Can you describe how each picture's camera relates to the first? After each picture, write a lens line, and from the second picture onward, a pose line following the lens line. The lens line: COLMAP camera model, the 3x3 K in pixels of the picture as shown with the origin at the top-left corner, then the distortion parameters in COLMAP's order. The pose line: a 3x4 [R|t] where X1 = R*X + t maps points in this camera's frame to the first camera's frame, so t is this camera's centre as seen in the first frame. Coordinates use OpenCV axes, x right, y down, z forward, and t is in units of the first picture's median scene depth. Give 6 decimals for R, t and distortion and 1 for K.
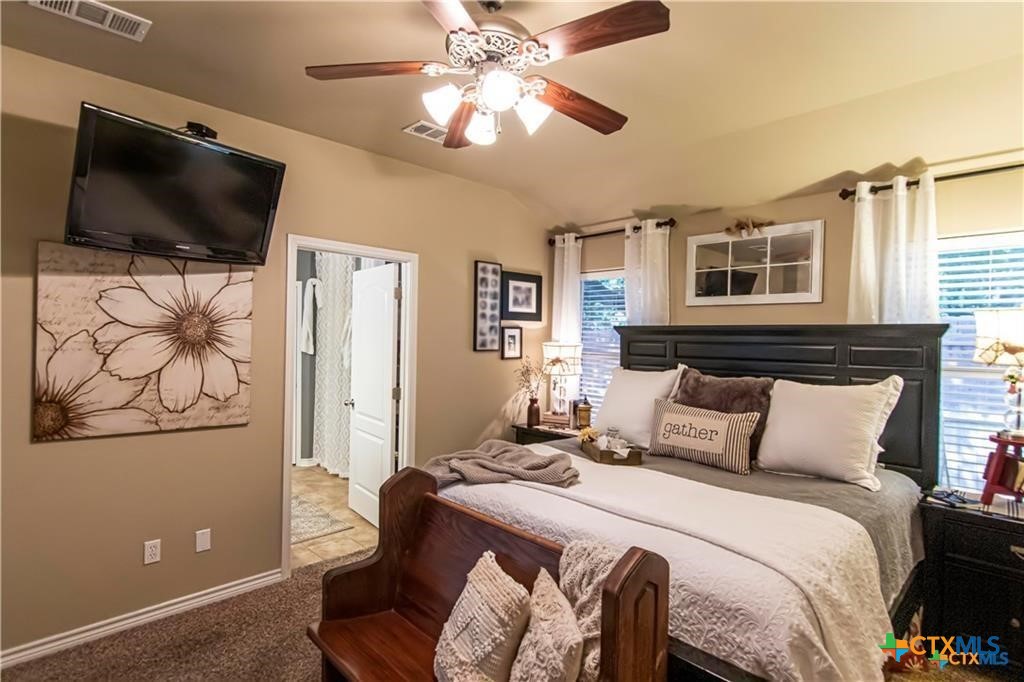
lens RADIAL K [[522.3, 0, 515.6], [0, 522.3, 339.2], [0, 0, 1]] dist [-0.000969, 0.000313]
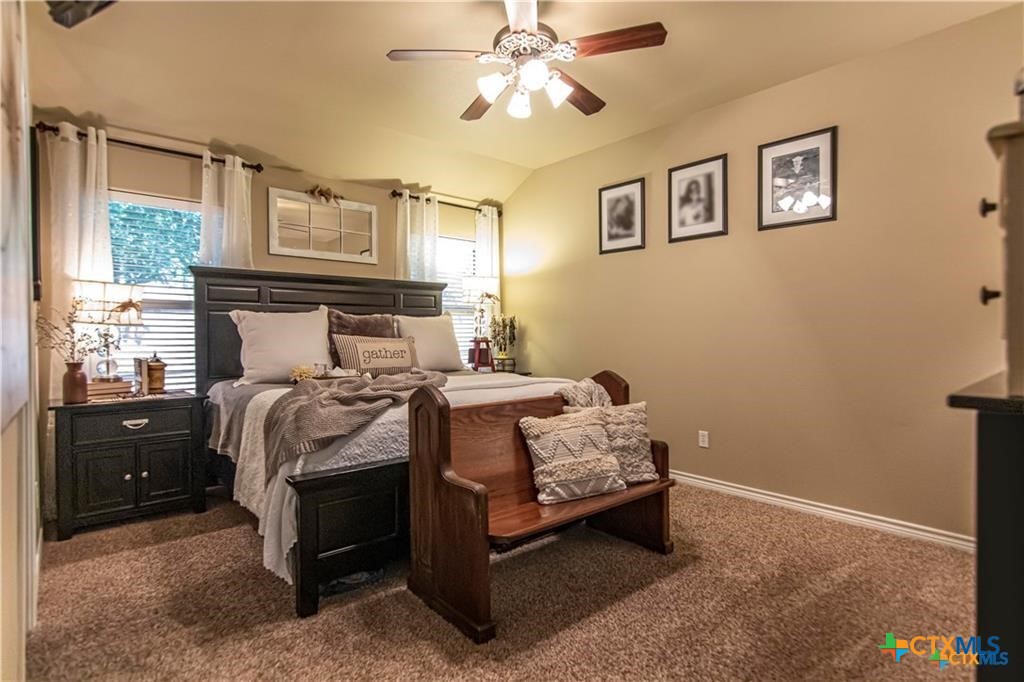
lens RADIAL K [[522.3, 0, 515.3], [0, 522.3, 337.4], [0, 0, 1]] dist [-0.000969, 0.000313]
pose [[0.053156, -0.029001, 0.998165, -0.793134], [0.004936, 0.999574, 0.028779, 0.086568], [-0.998574, 0.003397, 0.053277, 0.528938]]
